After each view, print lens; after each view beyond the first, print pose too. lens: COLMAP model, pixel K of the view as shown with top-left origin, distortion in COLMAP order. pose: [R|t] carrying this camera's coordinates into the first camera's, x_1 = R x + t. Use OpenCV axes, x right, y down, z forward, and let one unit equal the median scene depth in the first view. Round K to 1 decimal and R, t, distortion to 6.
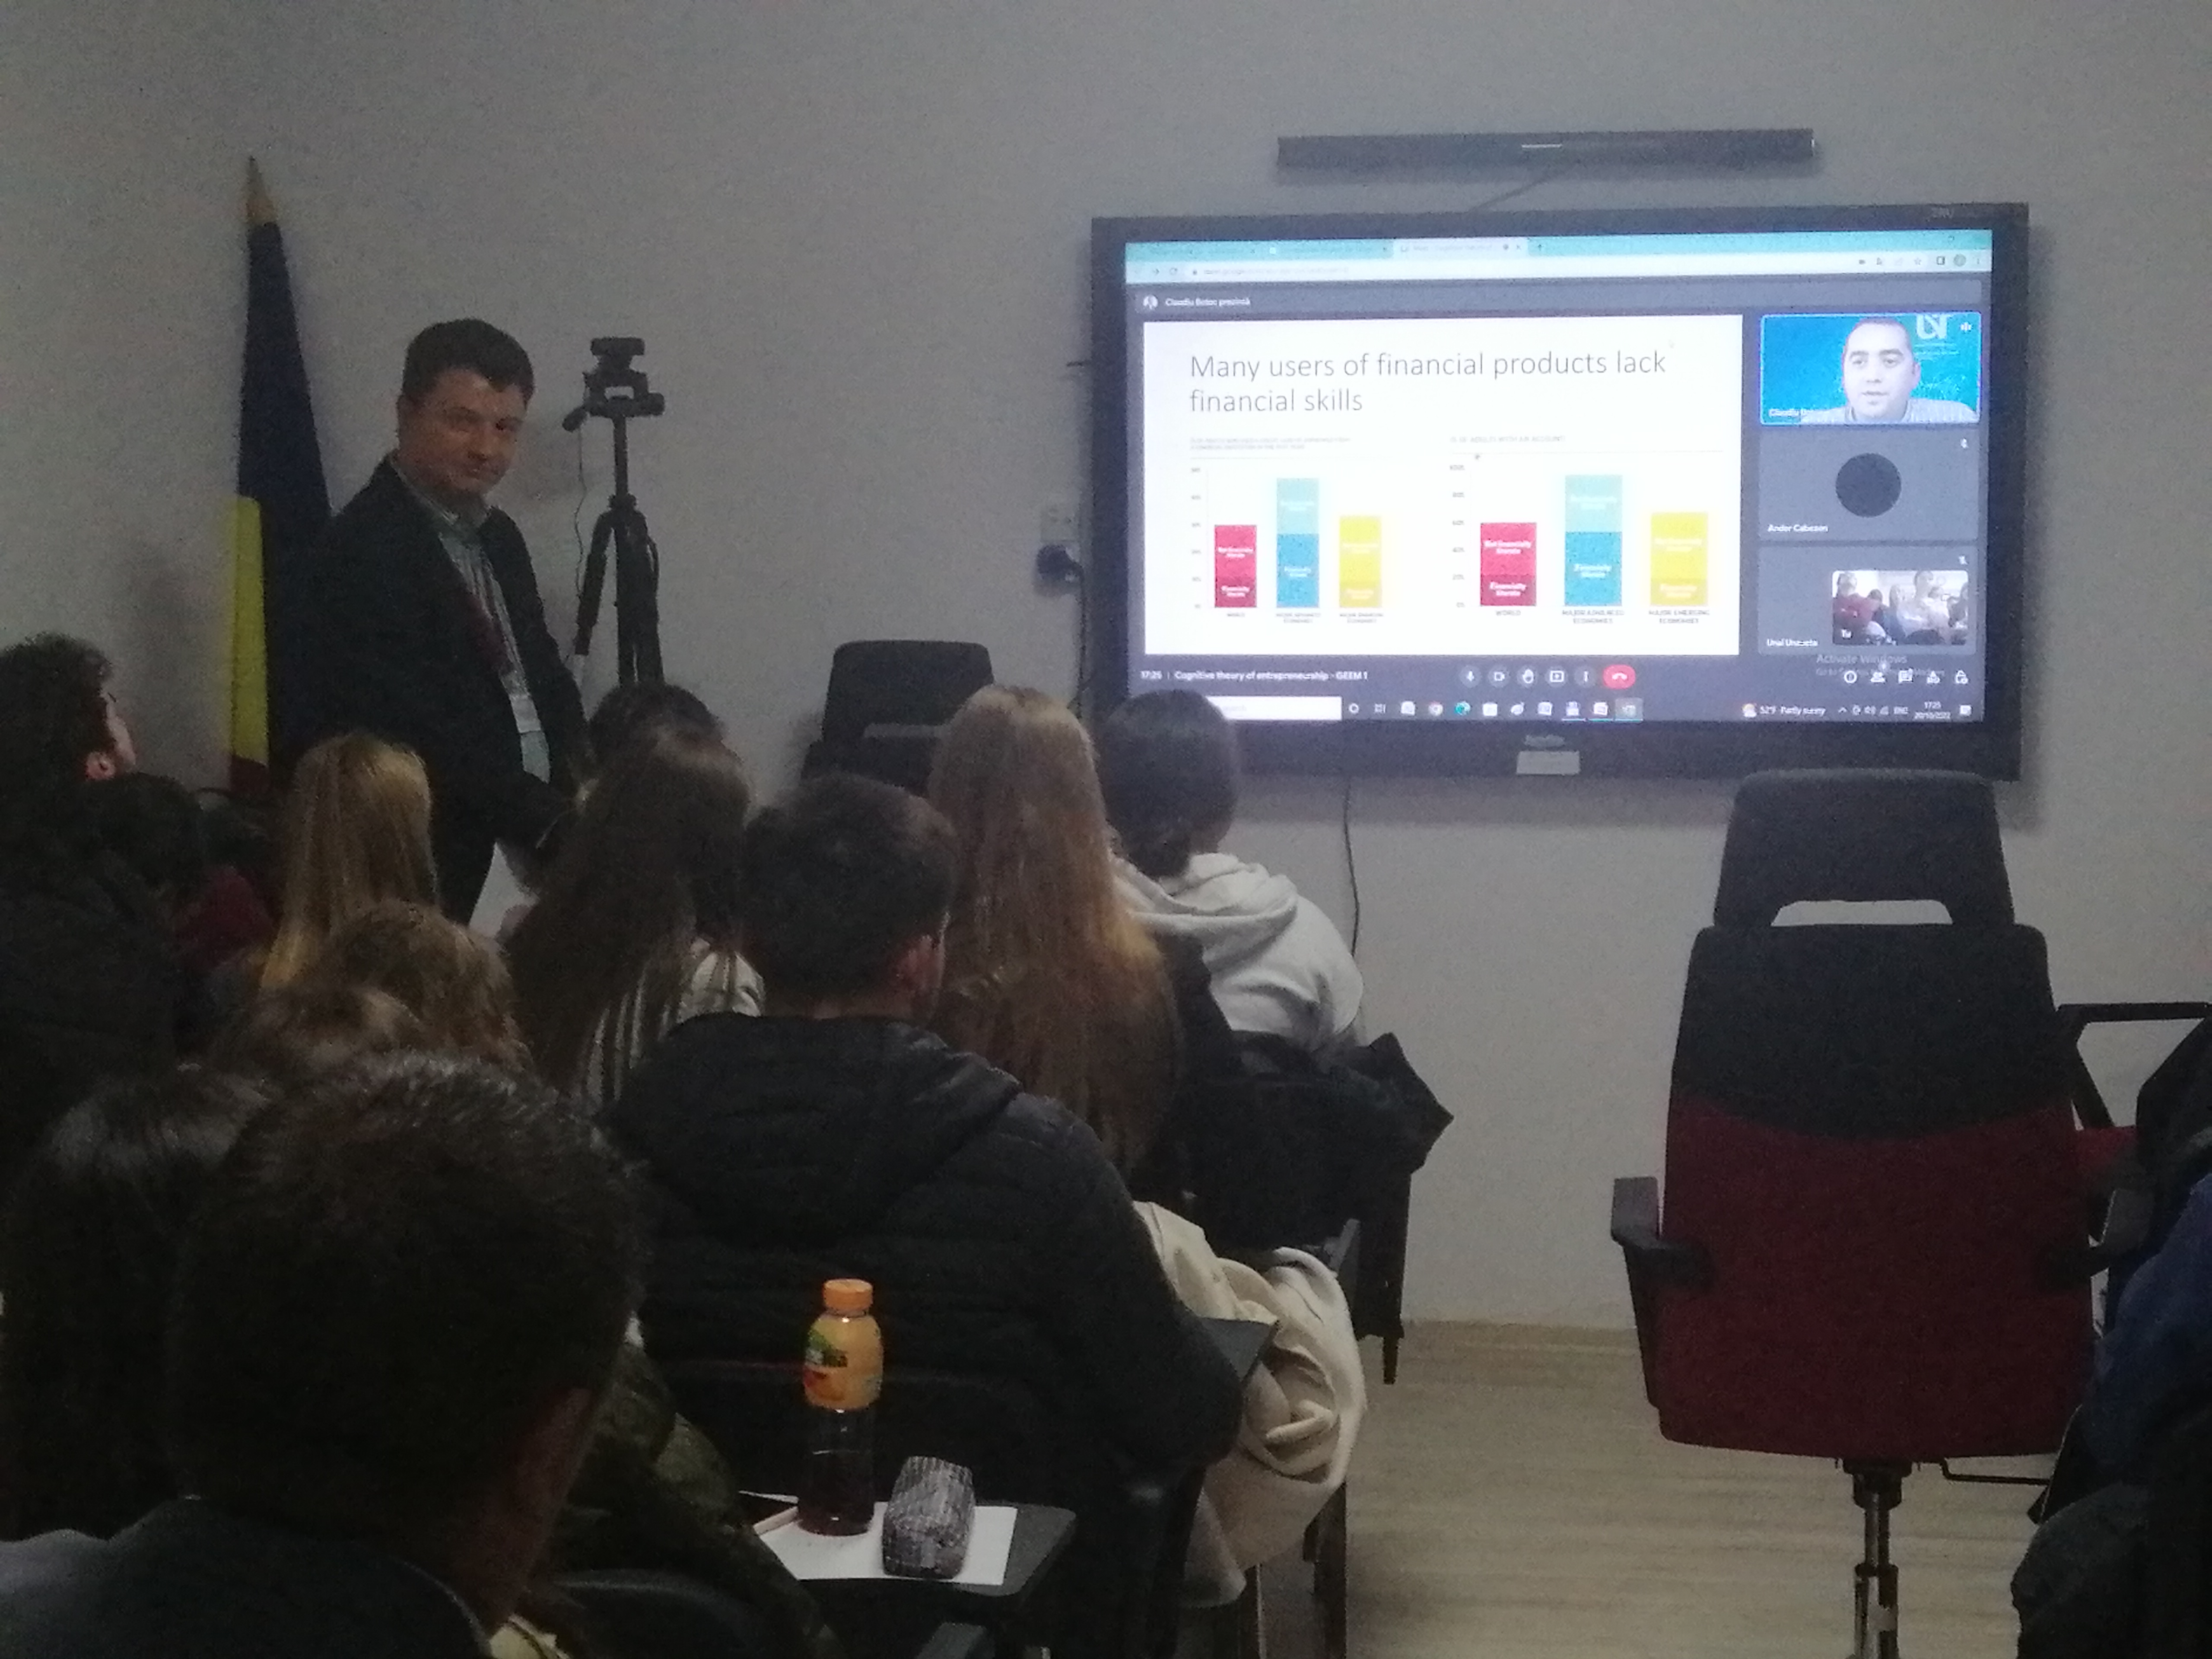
lens RADIAL K [[4672.6, 0, 1088.8], [0, 4672.6, 847.6], [0, 0, 1]] dist [0.094105, 0.000000]
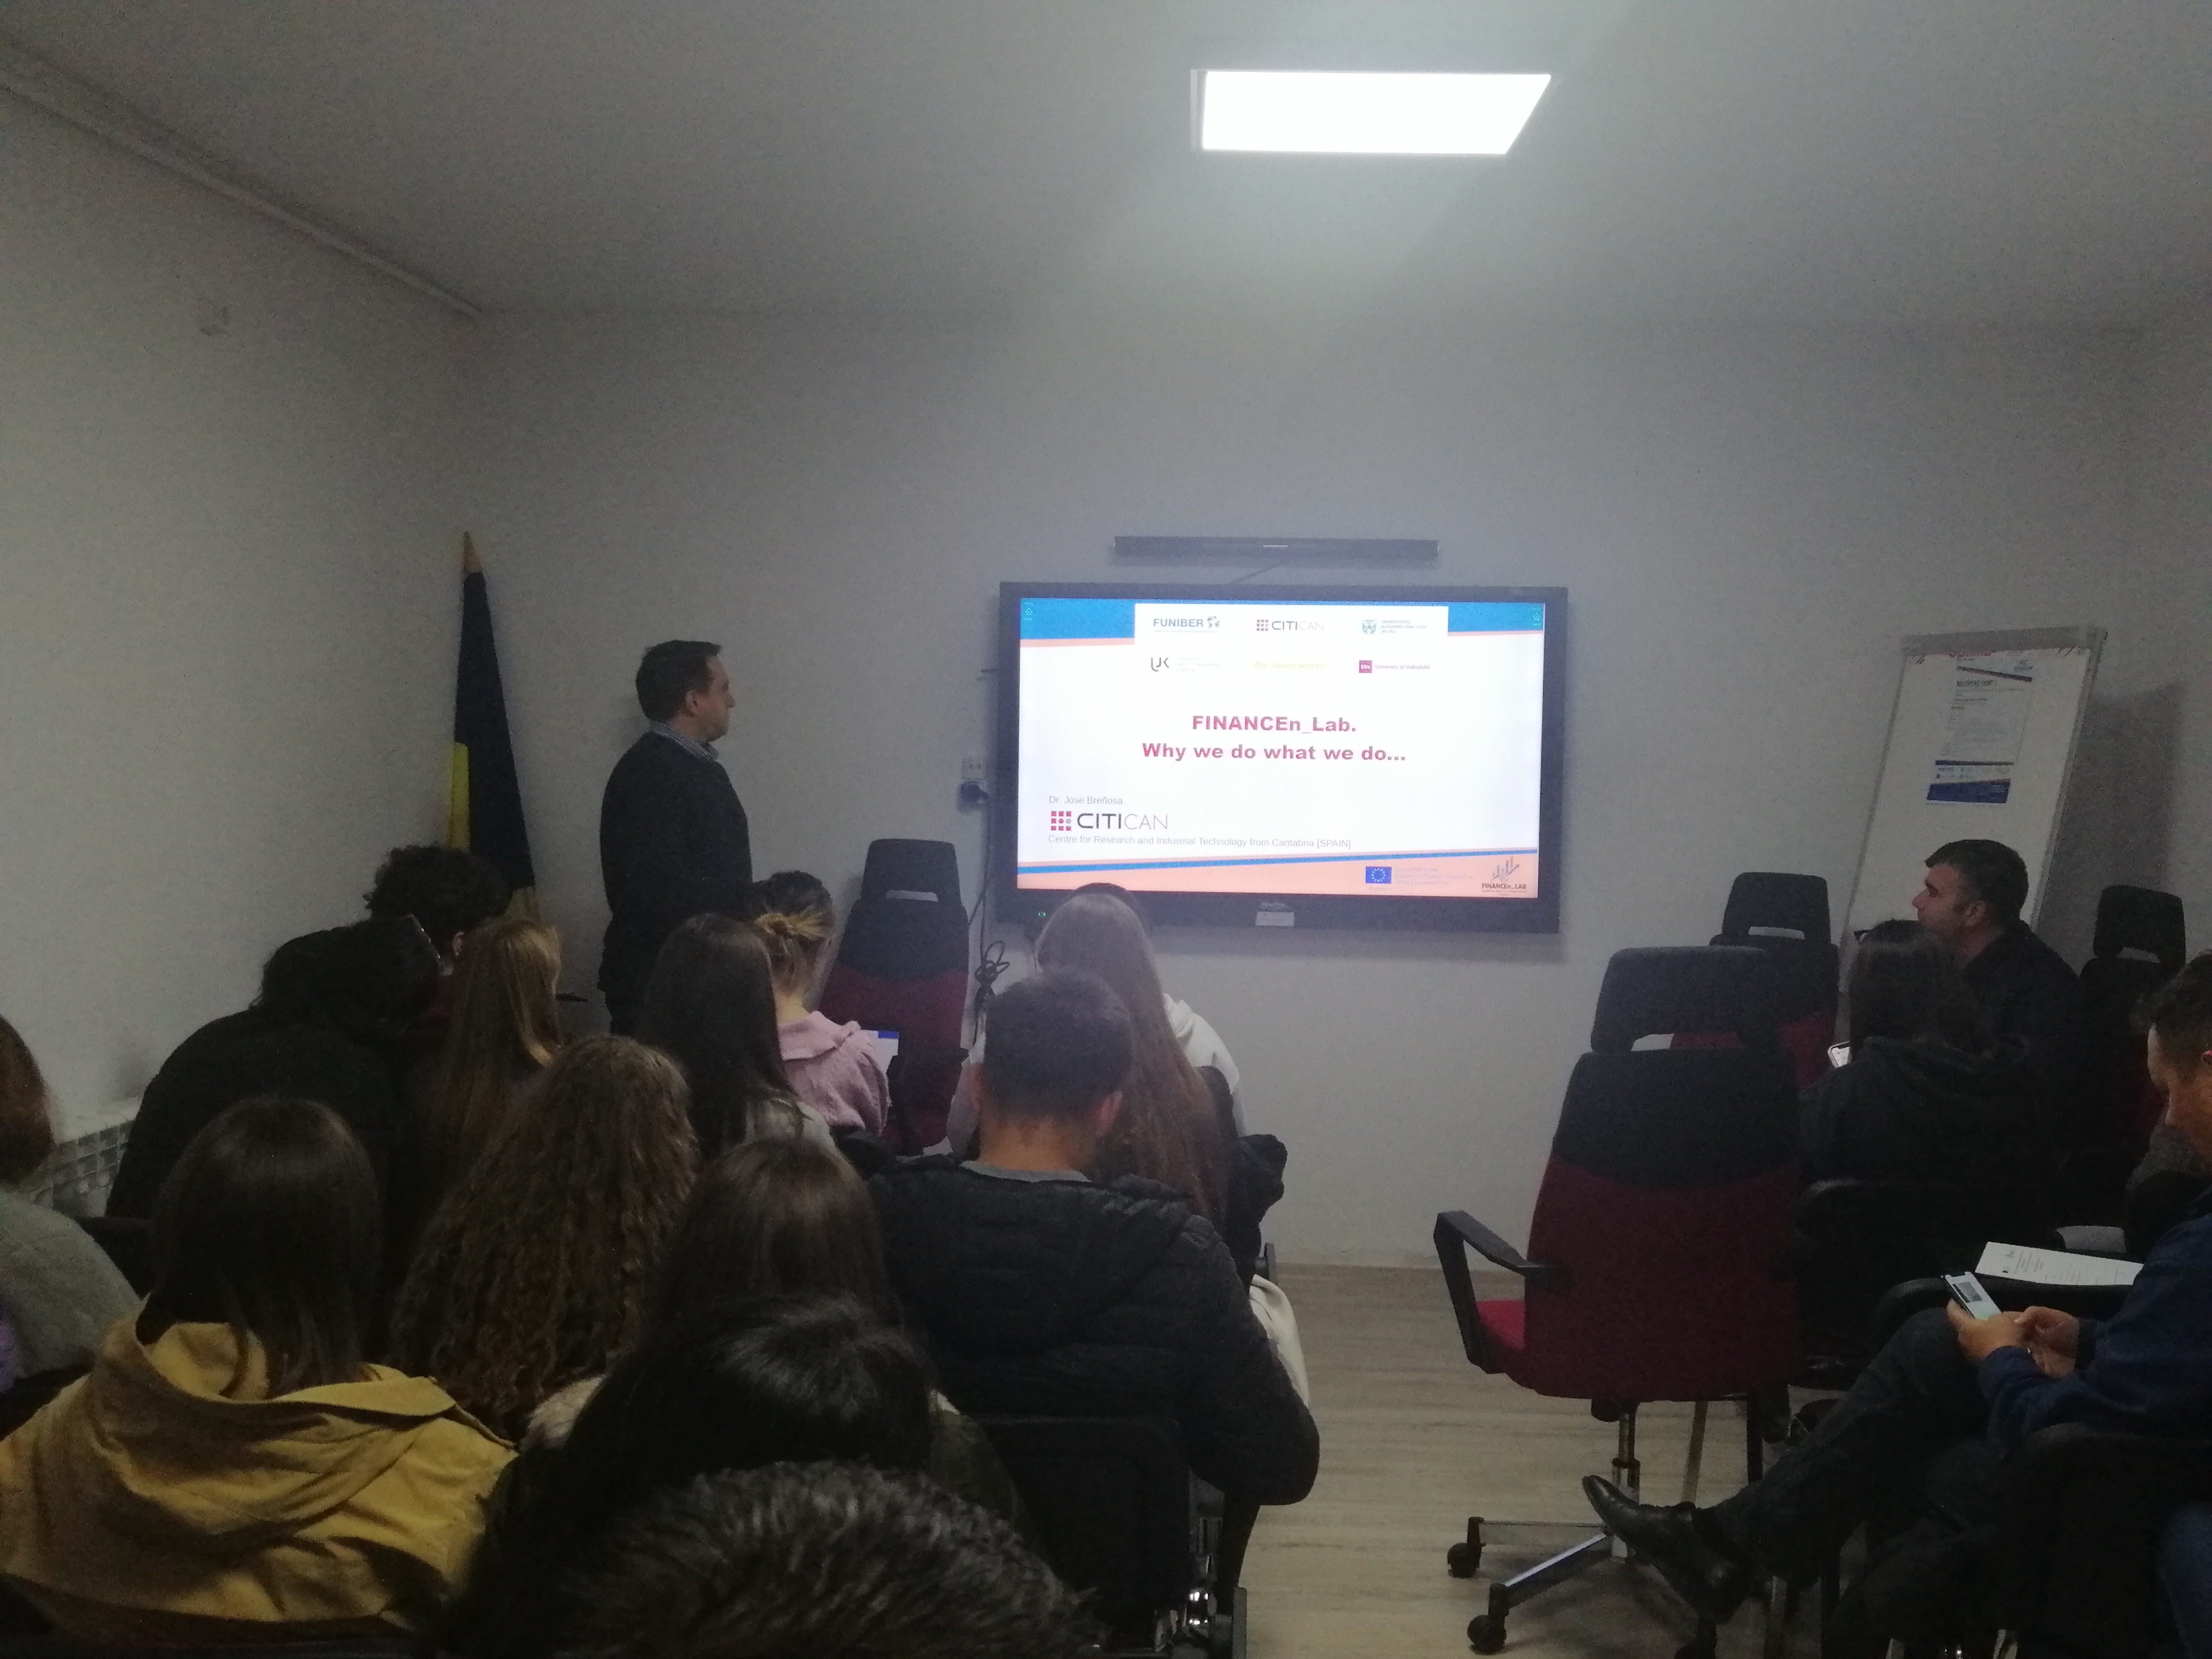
lens RADIAL K [[2393.5, 0, 1099.9], [0, 2393.5, 843.8], [0, 0, 1]] dist [0.003868, 0.000000]
pose [[0.990626, 0.015059, 0.135769, -0.076843], [-0.009466, 0.999083, -0.041745, -0.008850], [-0.136273, 0.040069, 0.989861, 0.174935]]
